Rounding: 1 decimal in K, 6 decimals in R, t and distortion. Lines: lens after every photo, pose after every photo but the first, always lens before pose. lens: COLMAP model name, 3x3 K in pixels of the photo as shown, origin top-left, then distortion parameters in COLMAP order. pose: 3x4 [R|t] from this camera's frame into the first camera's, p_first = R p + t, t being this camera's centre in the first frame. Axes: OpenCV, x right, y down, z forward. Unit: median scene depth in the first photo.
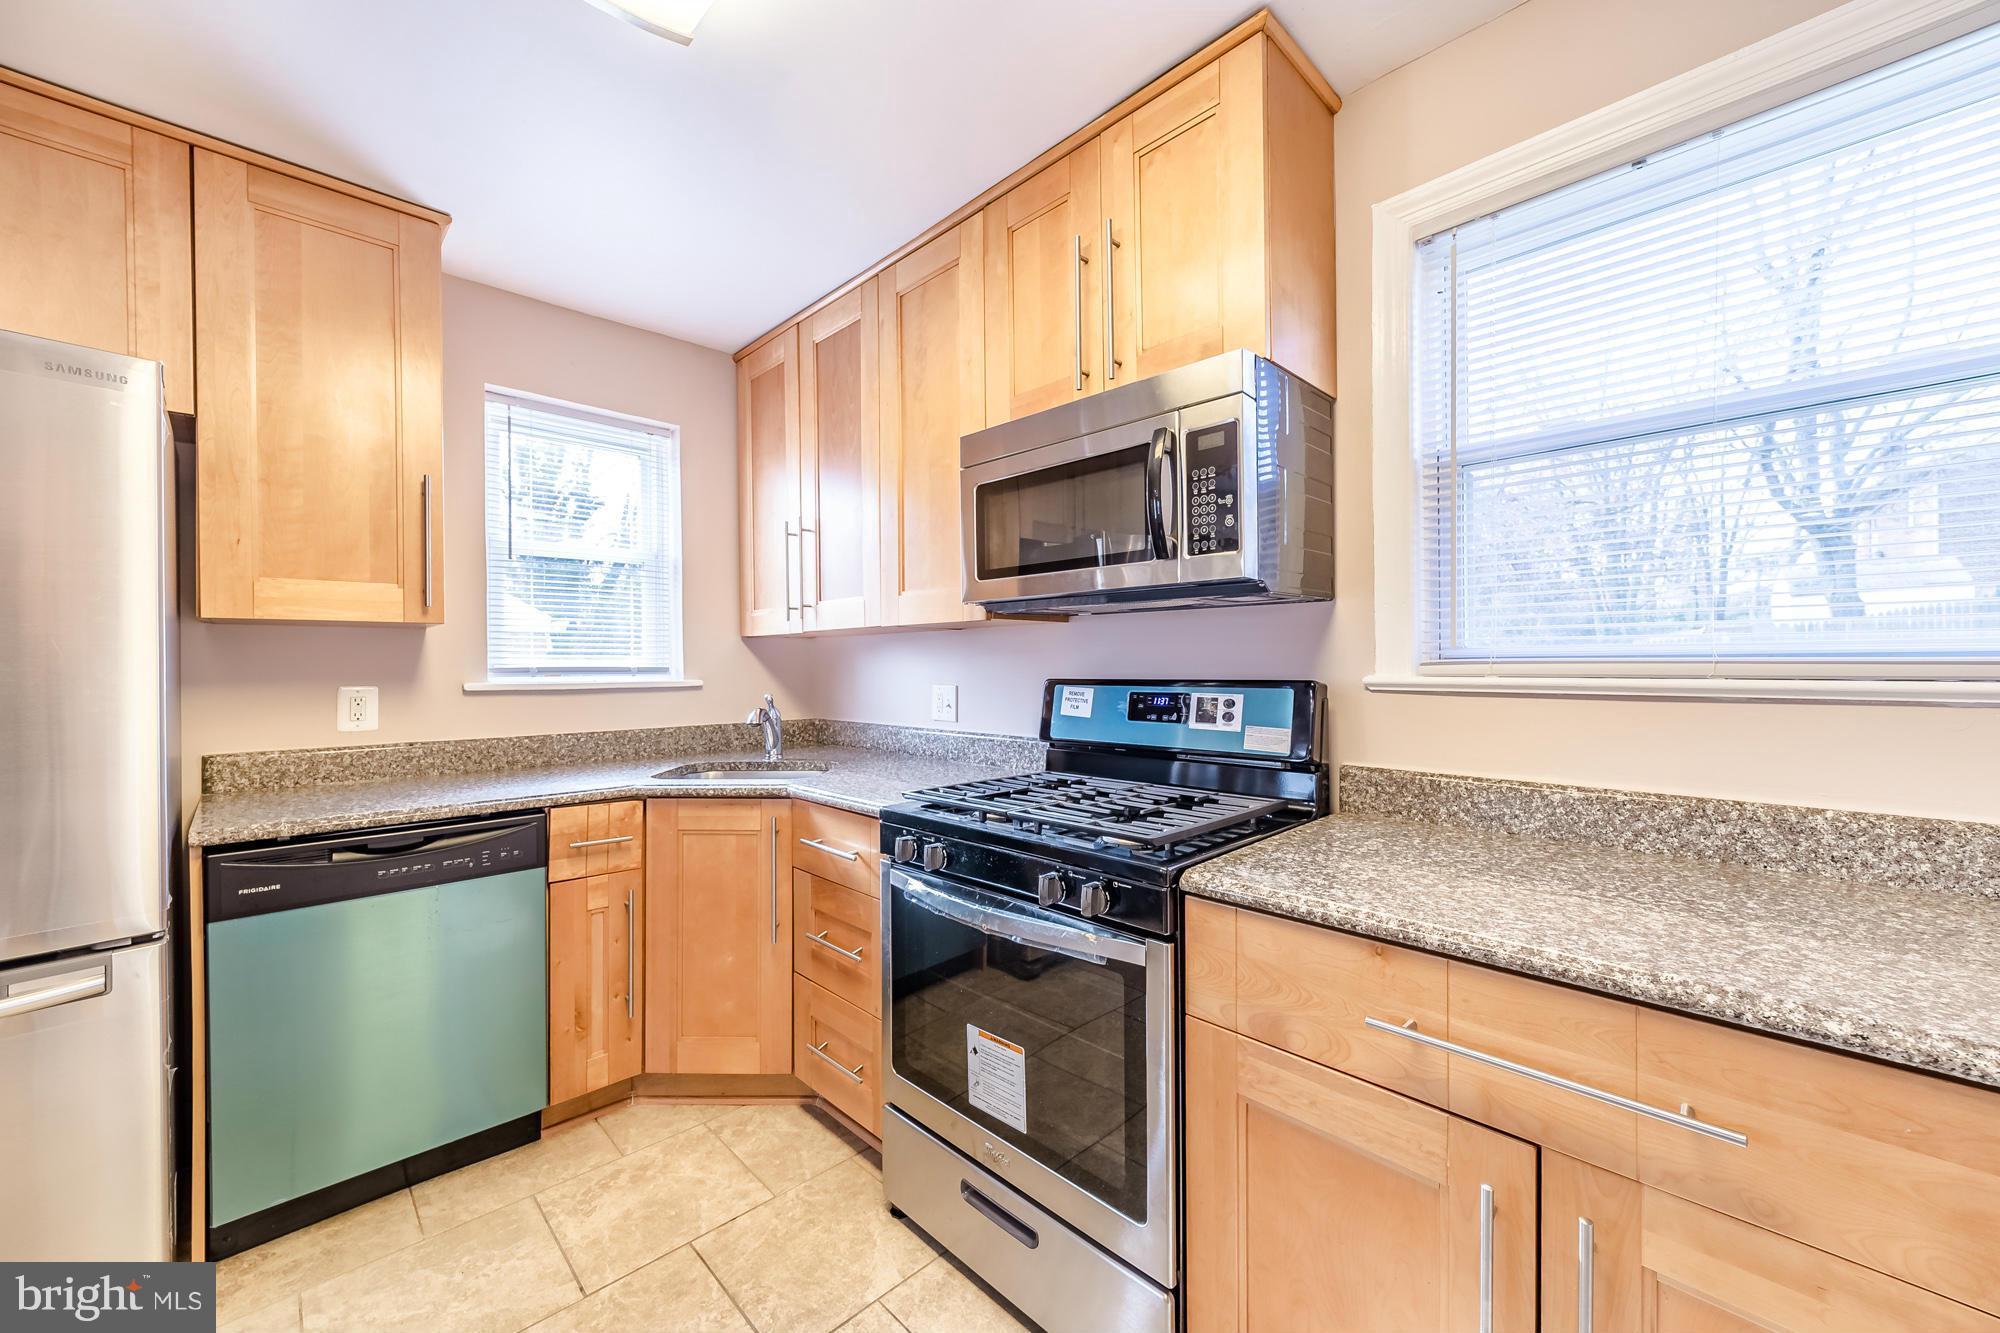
lens RADIAL K [[759.2, 0, 985.2], [0, 759.2, 662.1], [0, 0, 1]] dist [0.000727, 0.000145]
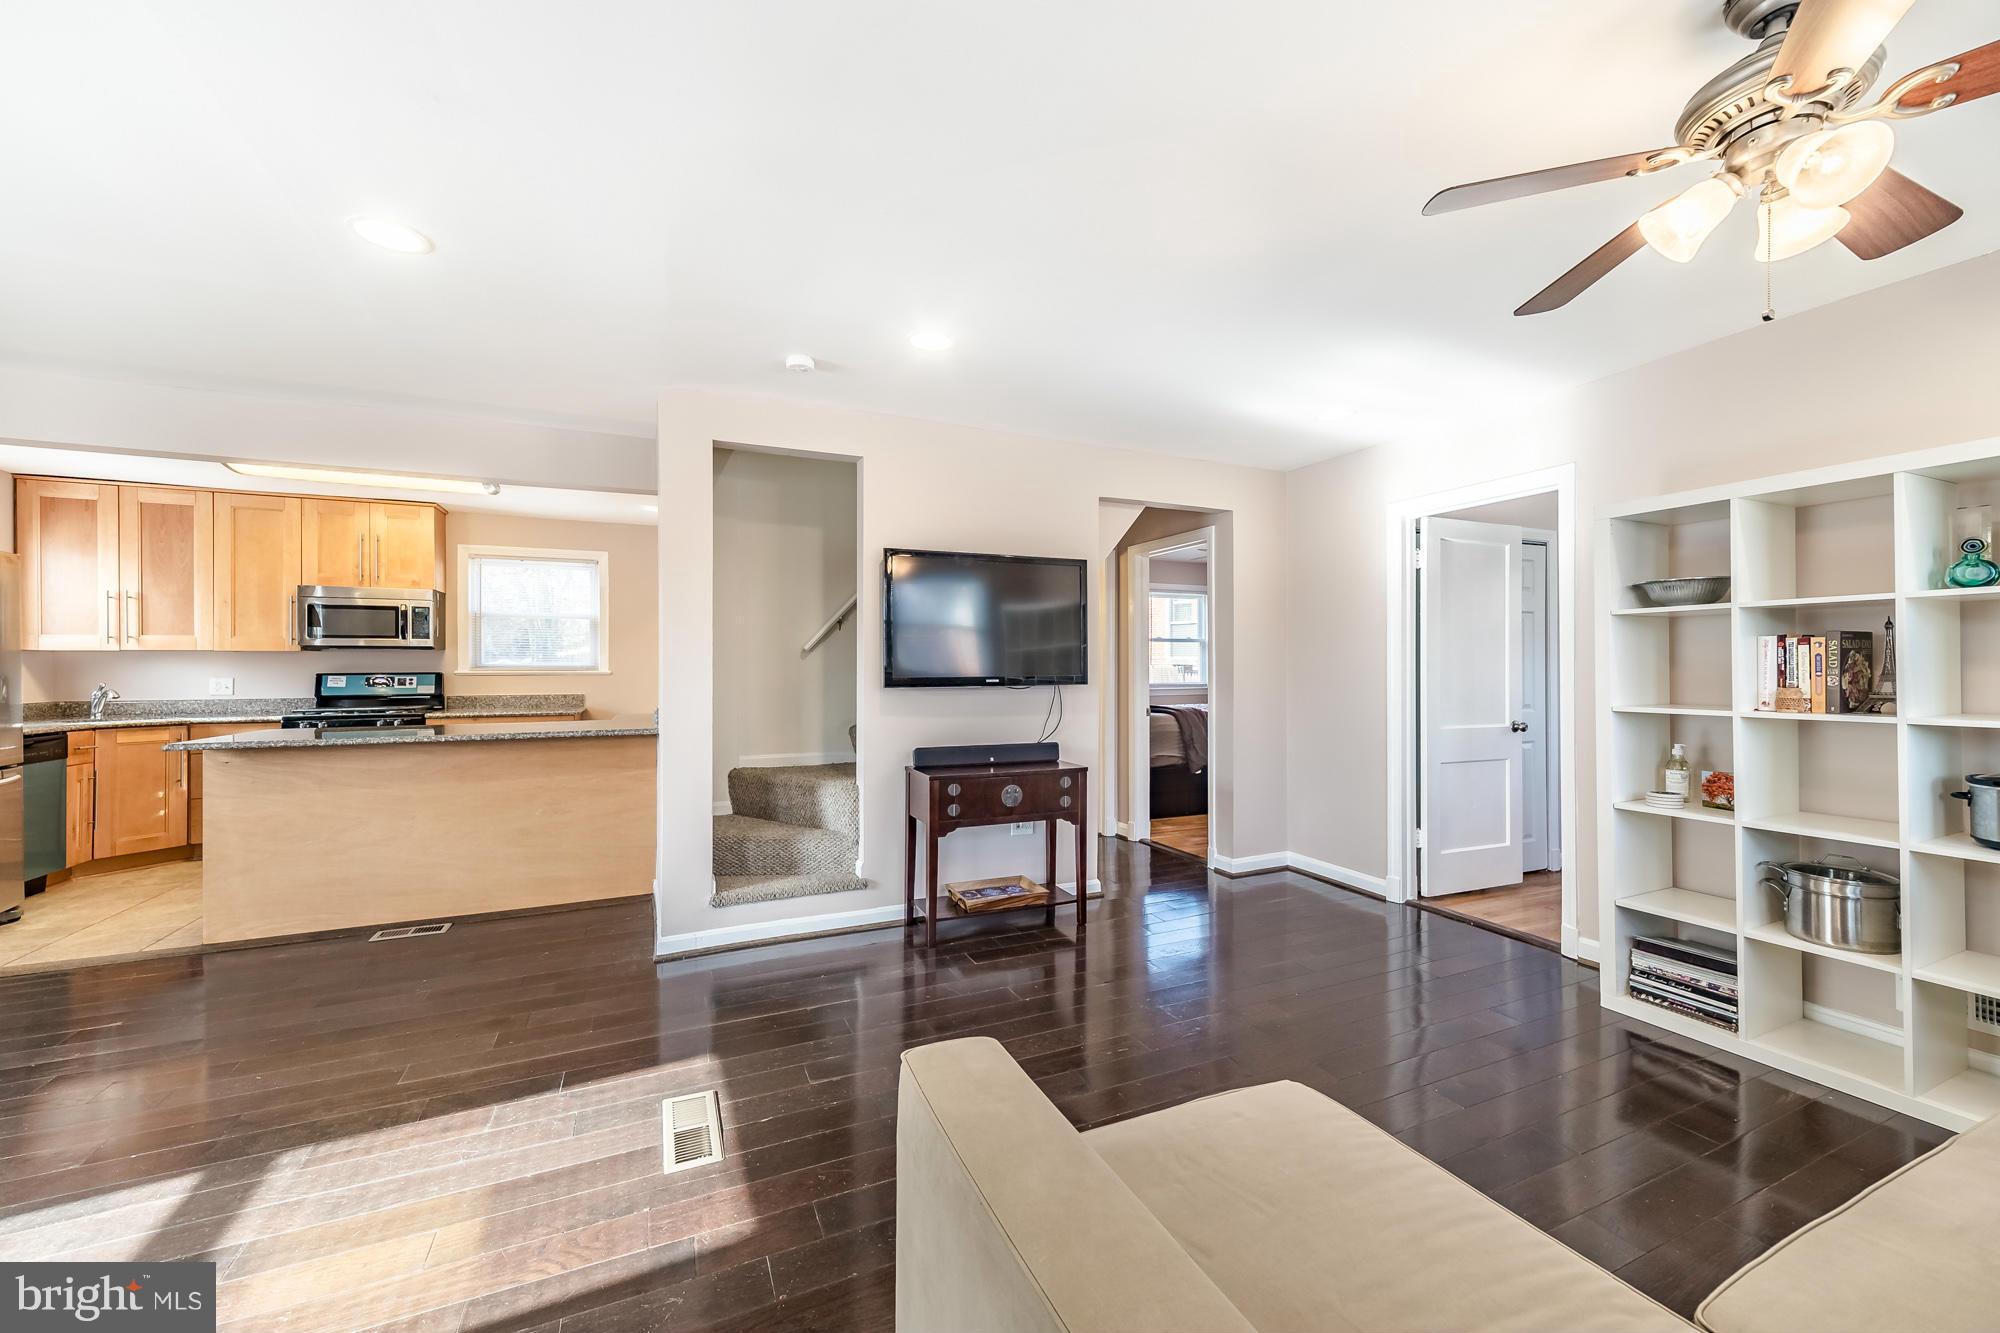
lens RADIAL K [[759.2, 0, 1009.6], [0, 759.2, 664.2], [0, 0, 1]] dist [0.000727, 0.000145]
pose [[0.334694, 0.008547, 0.942288, -1.978627], [-0.000362, 0.999960, -0.008942, 0.016294], [-0.942327, 0.002652, 0.334684, -2.644582]]
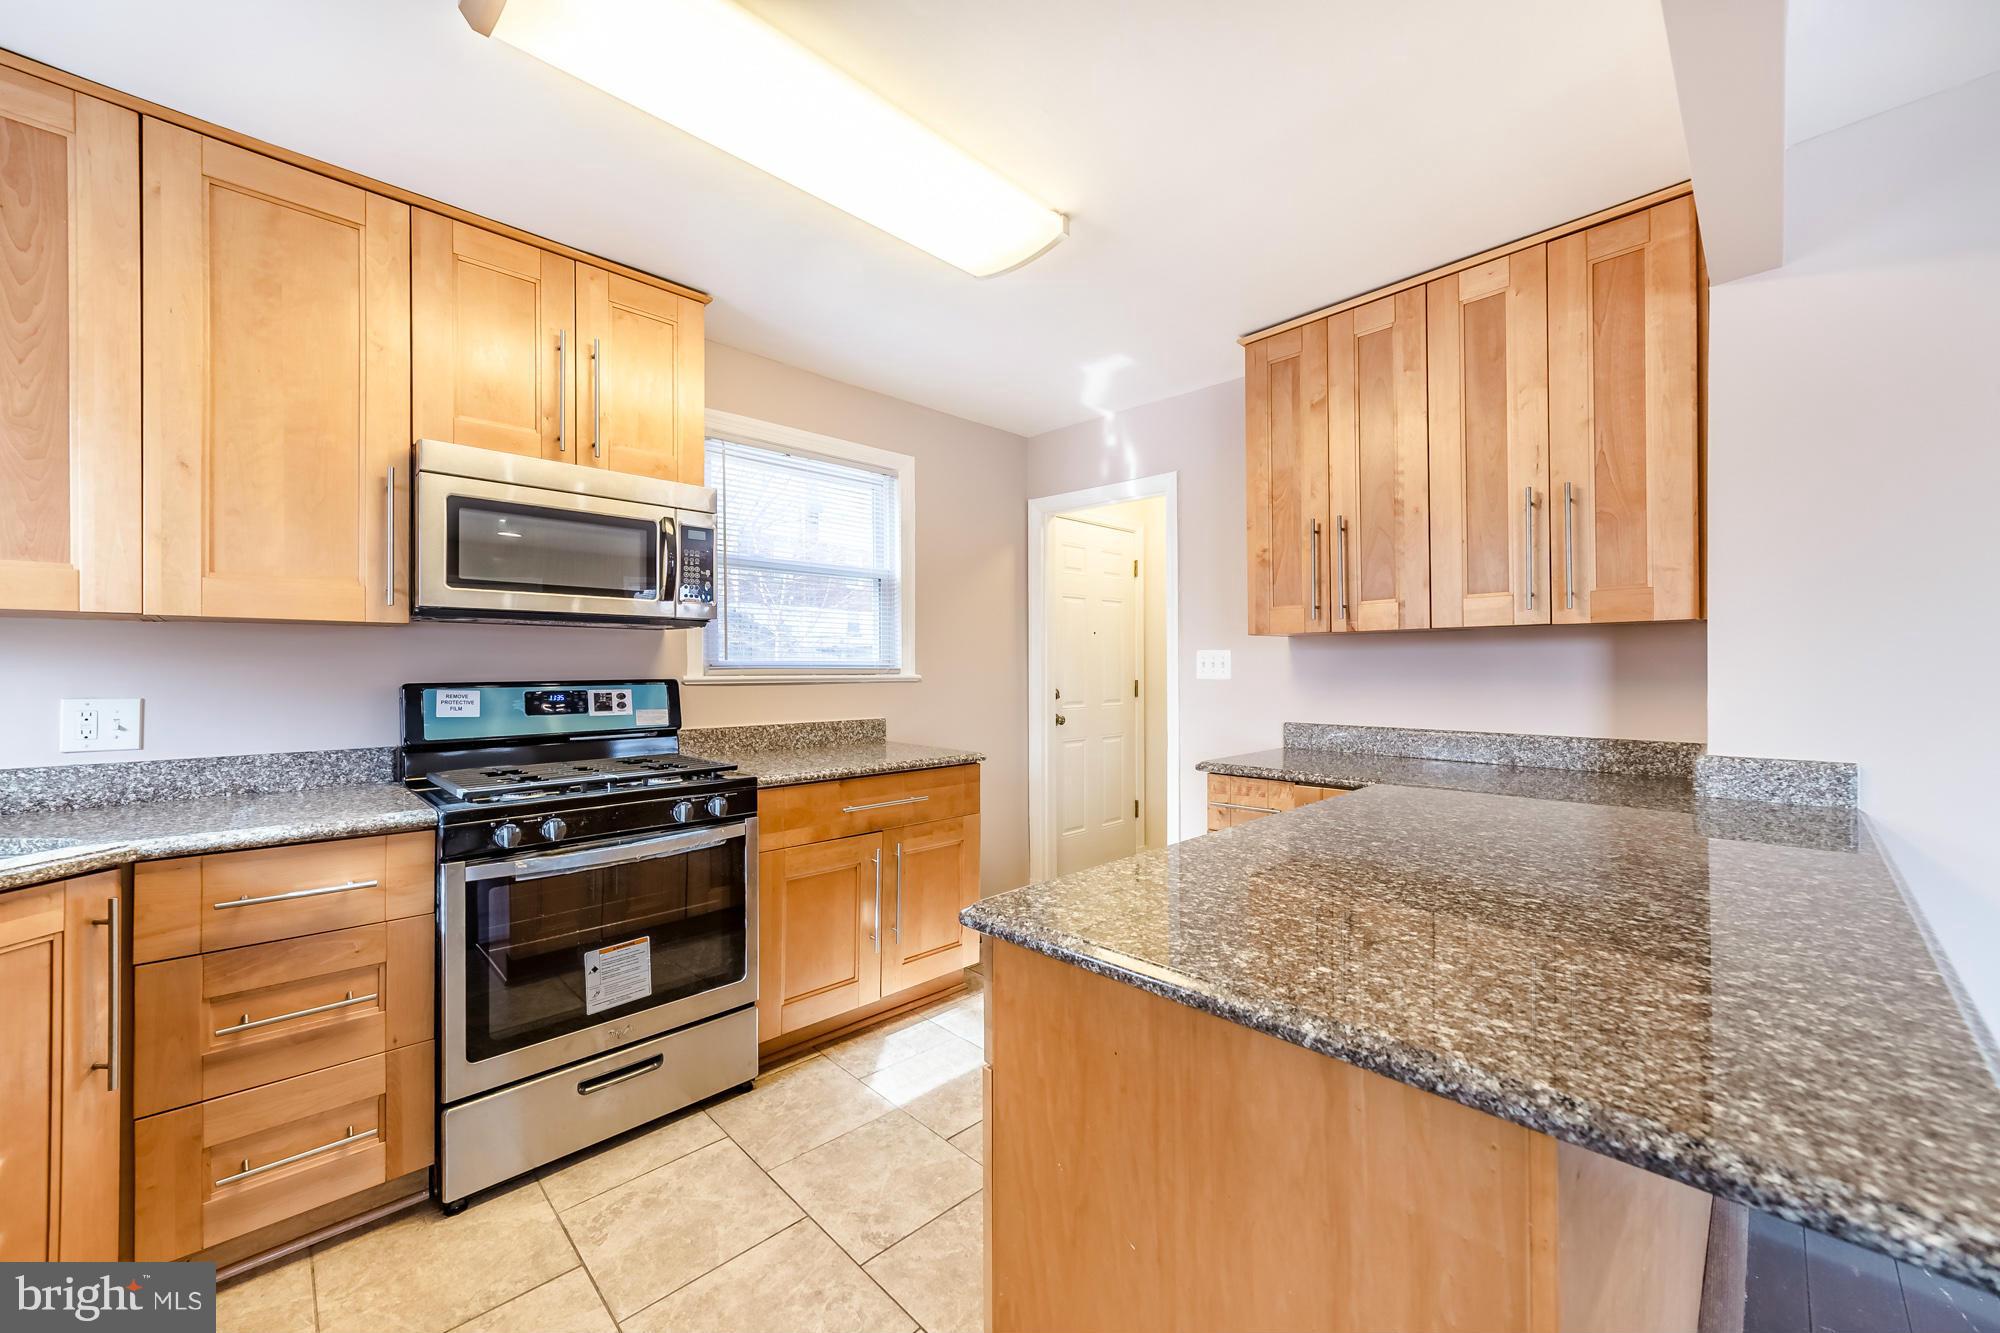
lens RADIAL K [[759.2, 0, 996.4], [0, 759.2, 661.9], [0, 0, 1]] dist [0.000727, 0.000145]
pose [[0.003063, 0.011637, 0.999928, -1.143208], [-0.000723, 0.999932, -0.011635, 0.005604], [-0.999995, -0.000688, 0.003071, 0.279552]]
